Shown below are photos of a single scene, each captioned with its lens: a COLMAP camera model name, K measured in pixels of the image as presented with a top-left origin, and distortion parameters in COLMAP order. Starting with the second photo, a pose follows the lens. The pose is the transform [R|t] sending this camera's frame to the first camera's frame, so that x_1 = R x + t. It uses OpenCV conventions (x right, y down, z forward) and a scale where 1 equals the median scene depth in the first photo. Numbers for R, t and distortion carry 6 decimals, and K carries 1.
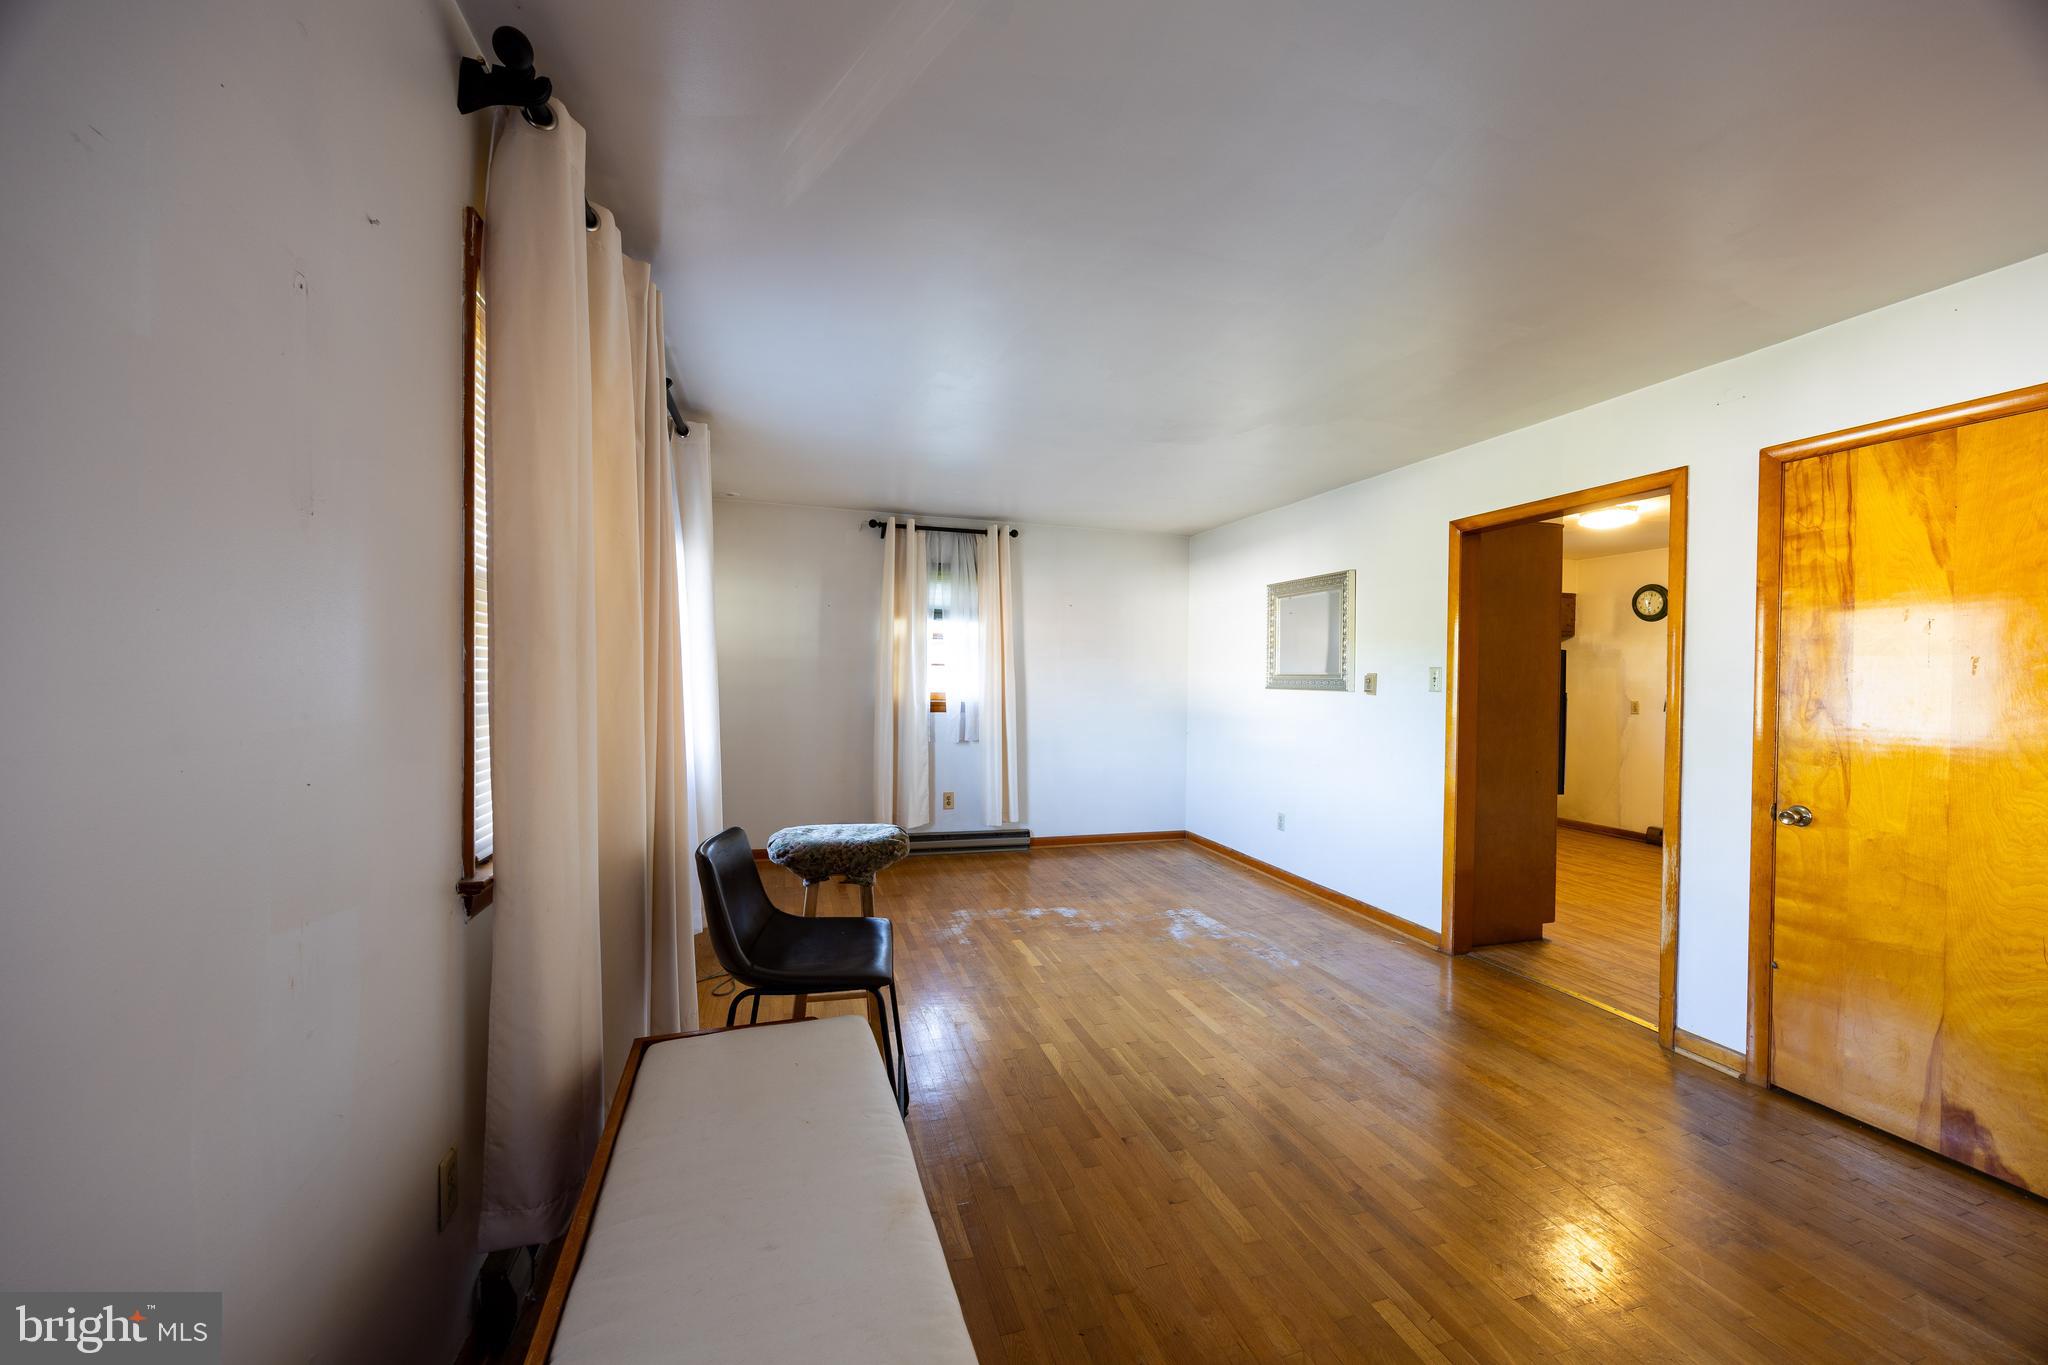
lens RADIAL K [[776.0, 0, 1030.3], [0, 776.0, 690.6], [0, 0, 1]] dist [-0.003280, 0.000360]
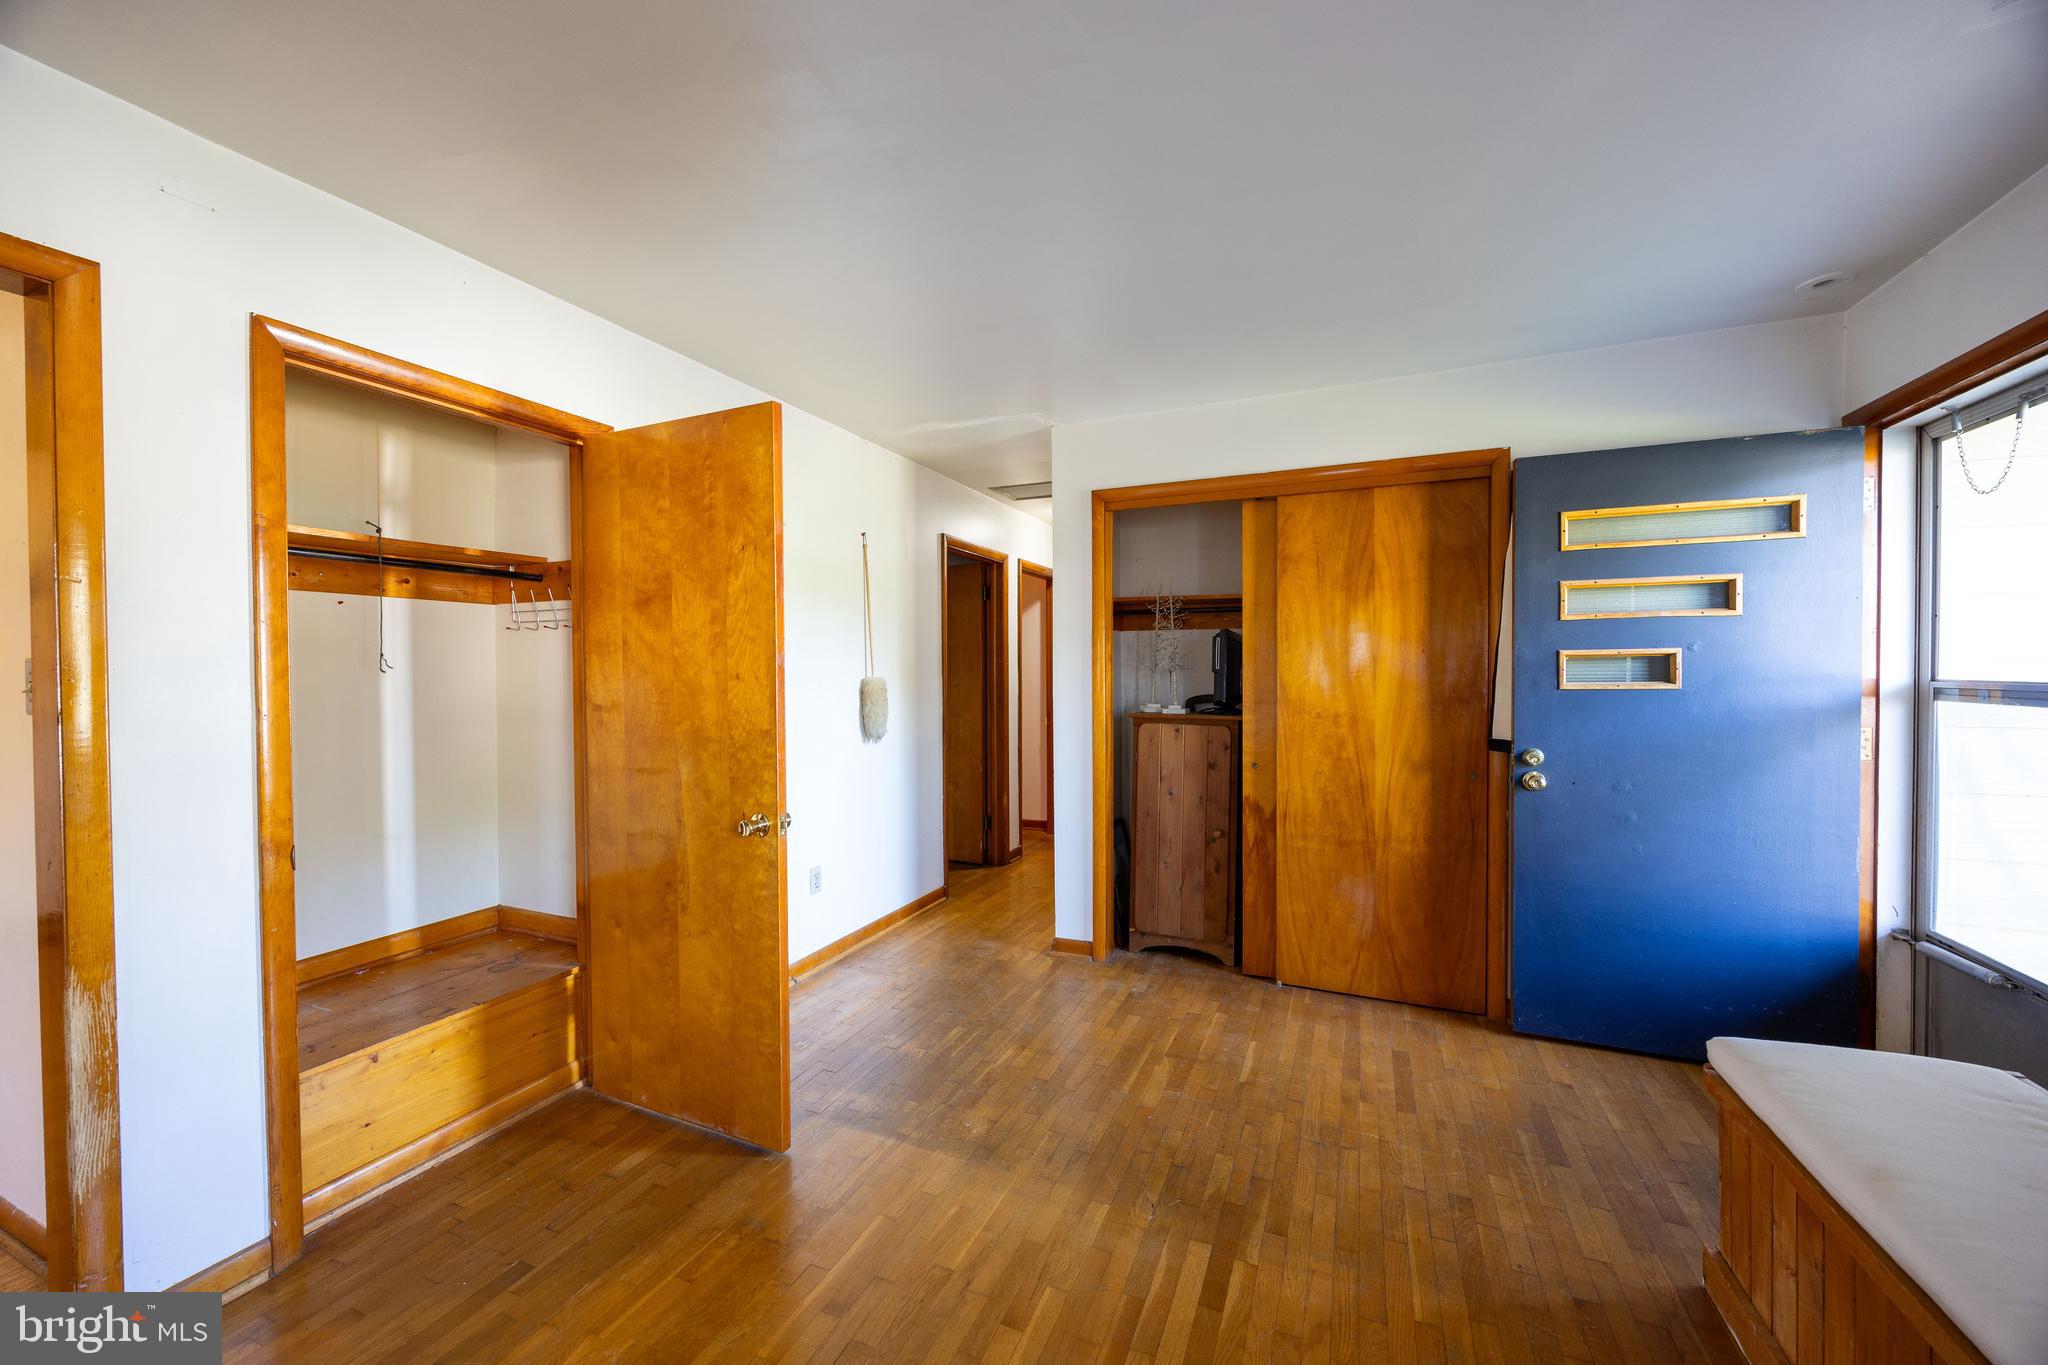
lens RADIAL K [[776.0, 0, 1028.8], [0, 776.0, 683.9], [0, 0, 1]] dist [-0.003280, 0.000360]
pose [[-0.757959, -0.023064, 0.651894, 0.011485], [0.004593, 0.999161, 0.040690, -0.014650], [-0.652286, 0.033835, -0.757217, 0.673256]]
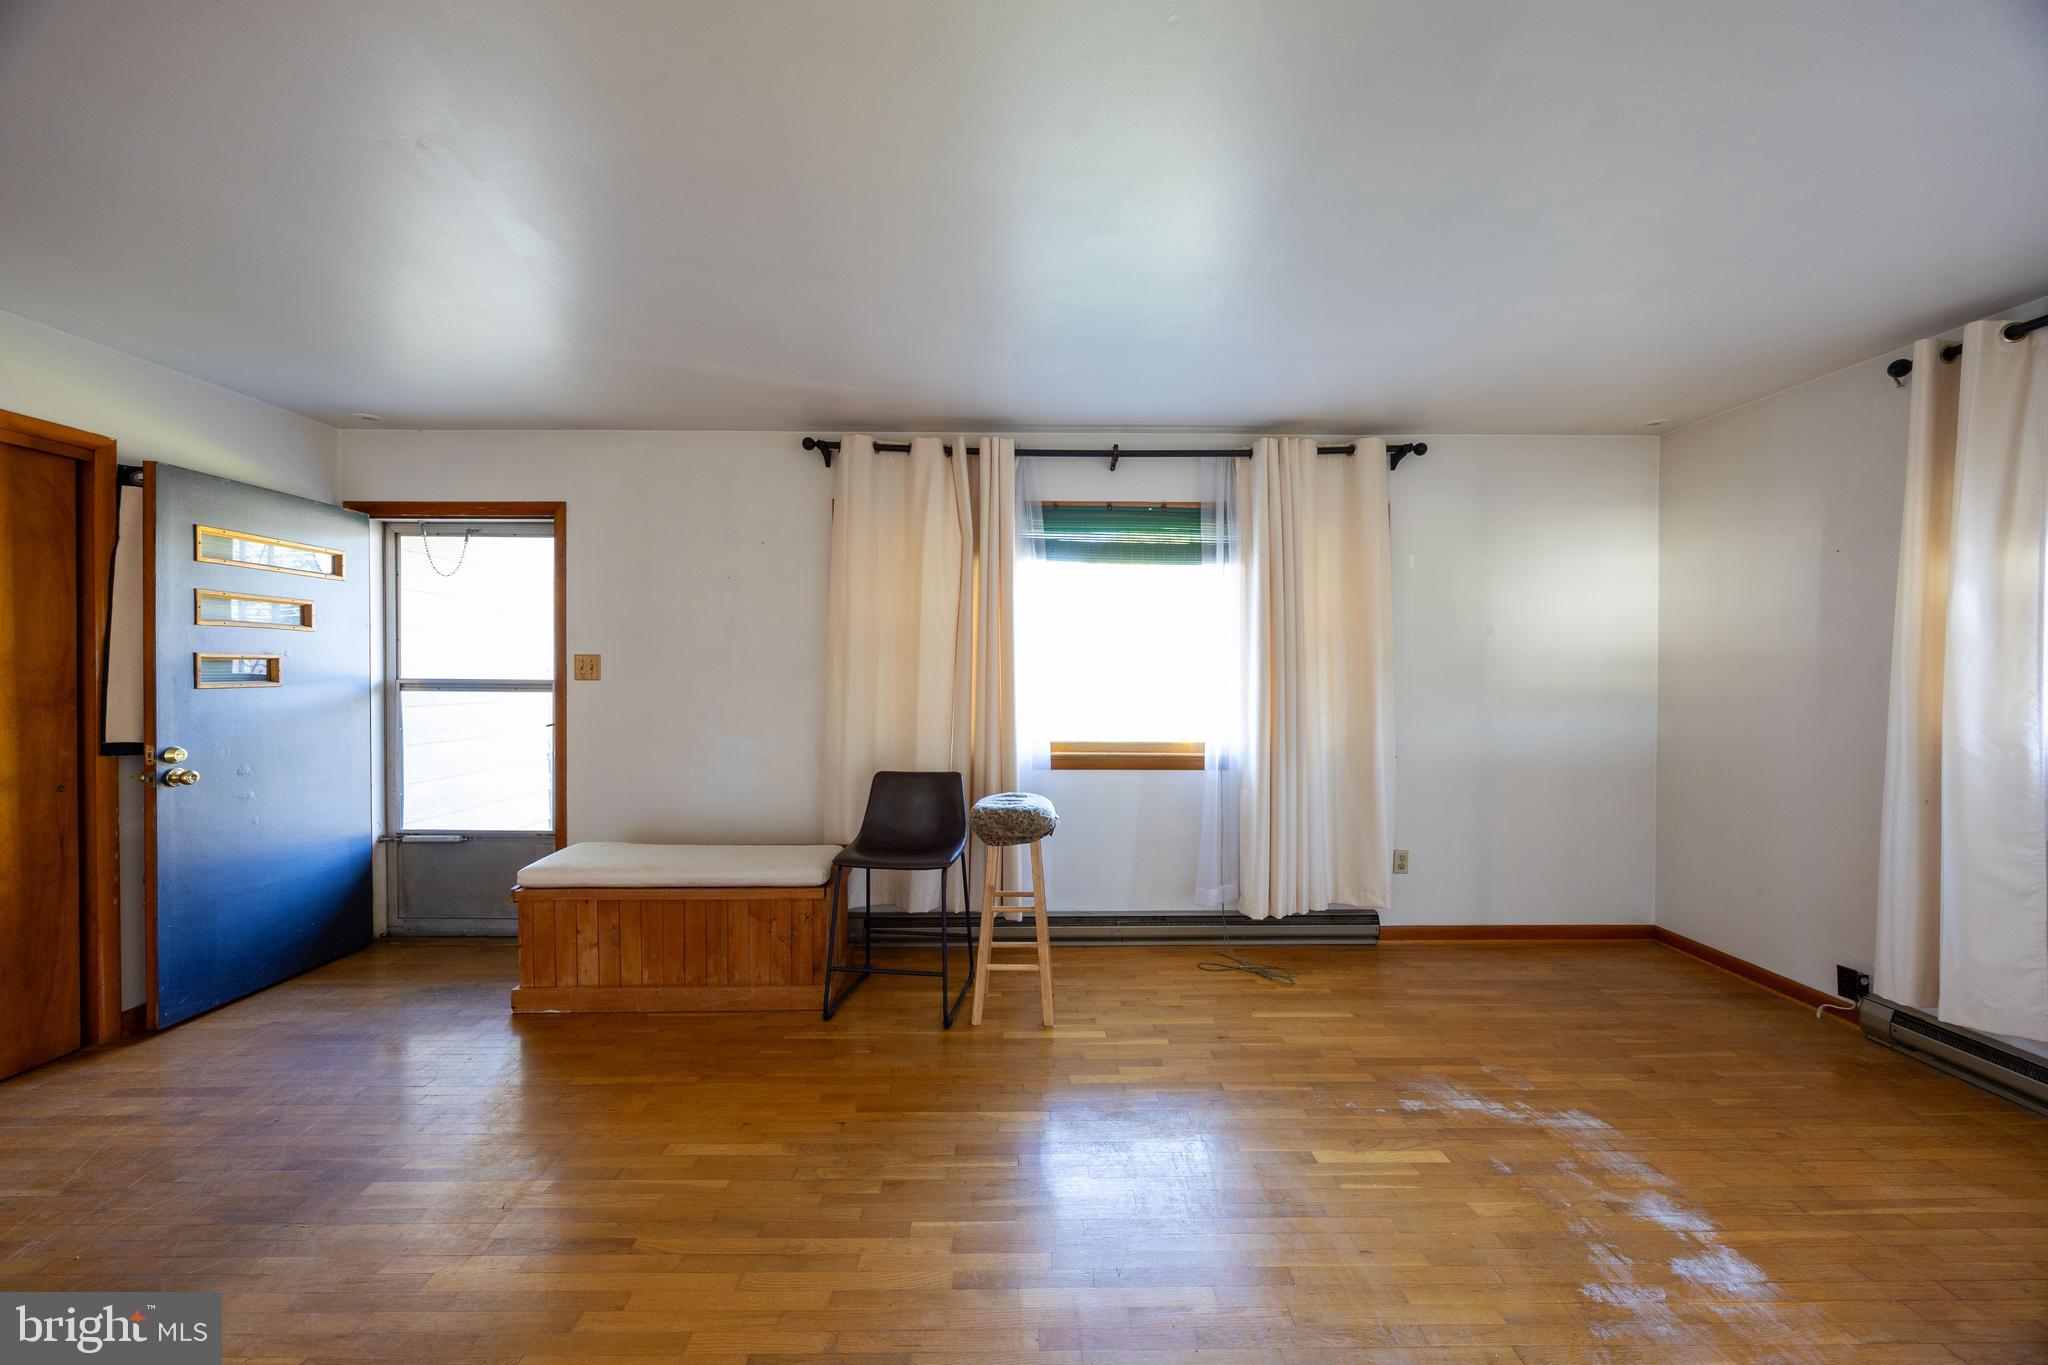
lens RADIAL K [[776.0, 0, 1028.3], [0, 776.0, 684.5], [0, 0, 1]] dist [-0.003280, 0.000360]
pose [[-0.288842, -0.004861, -0.957364, 0.552951], [-0.024250, 0.999703, 0.002240, -0.005247], [0.957069, 0.023863, -0.288875, 0.811756]]
